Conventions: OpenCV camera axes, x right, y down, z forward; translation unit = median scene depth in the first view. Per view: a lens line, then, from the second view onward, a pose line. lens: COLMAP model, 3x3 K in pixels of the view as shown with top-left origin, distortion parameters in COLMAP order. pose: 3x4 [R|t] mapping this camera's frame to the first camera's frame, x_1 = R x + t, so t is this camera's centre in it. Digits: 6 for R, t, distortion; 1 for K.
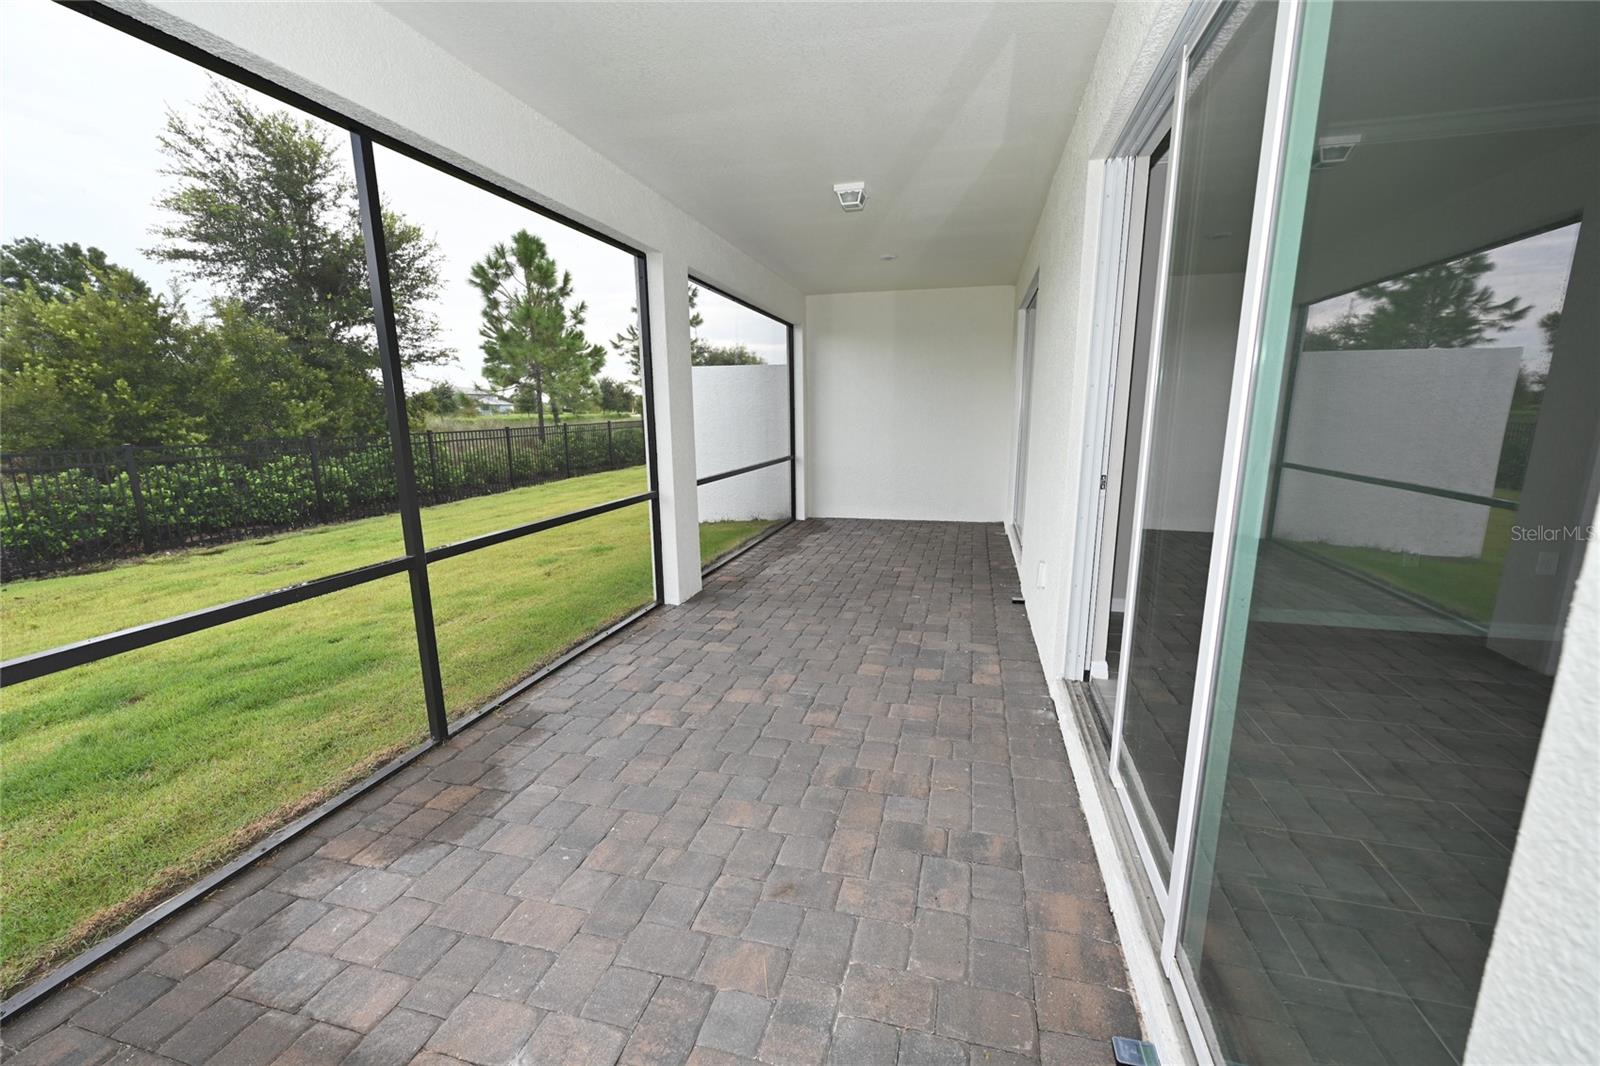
lens RADIAL K [[640.9, 0, 800.0], [0, 640.9, 533.0], [0, 0, 1]] dist [-0.001295, -0.000214]
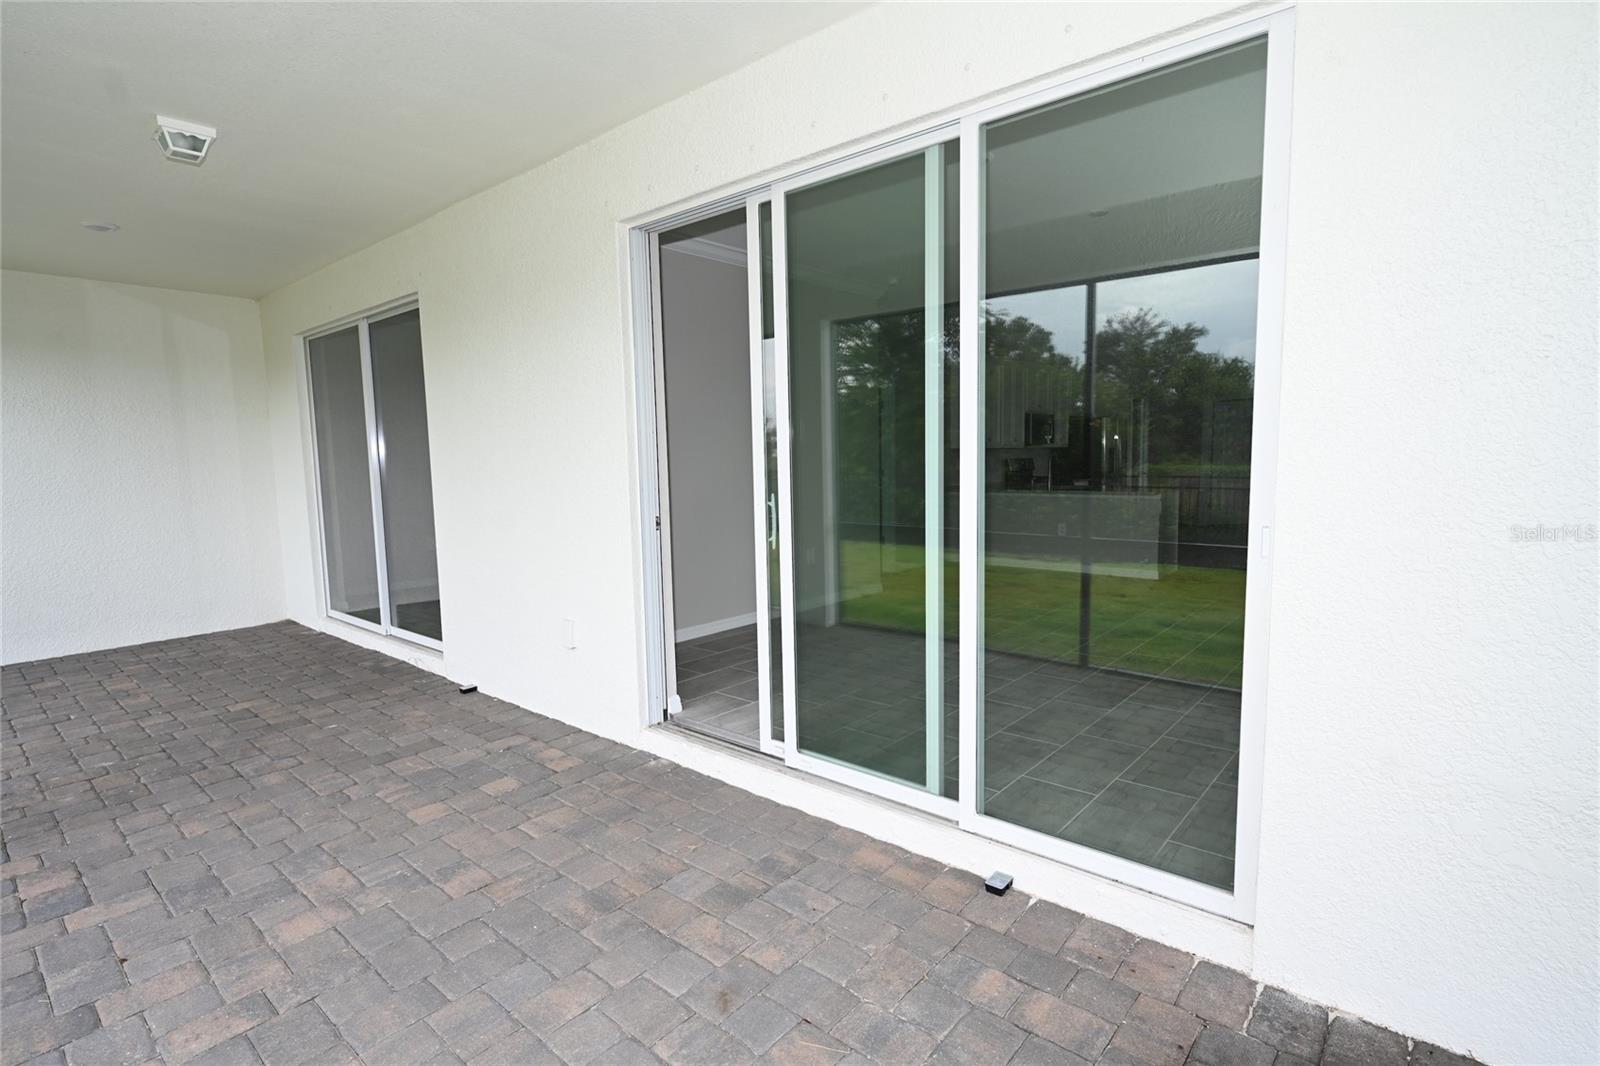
lens RADIAL K [[787.9, 0, 800.0], [0, 787.9, 533.0], [0, 0, 1]] dist [-0.001178, -0.000127]
pose [[0.439327, -0.093468, 0.893451, -0.443500], [0.189846, 0.981769, 0.009356, -0.024095], [-0.878038, 0.165507, 0.449063, 0.171933]]
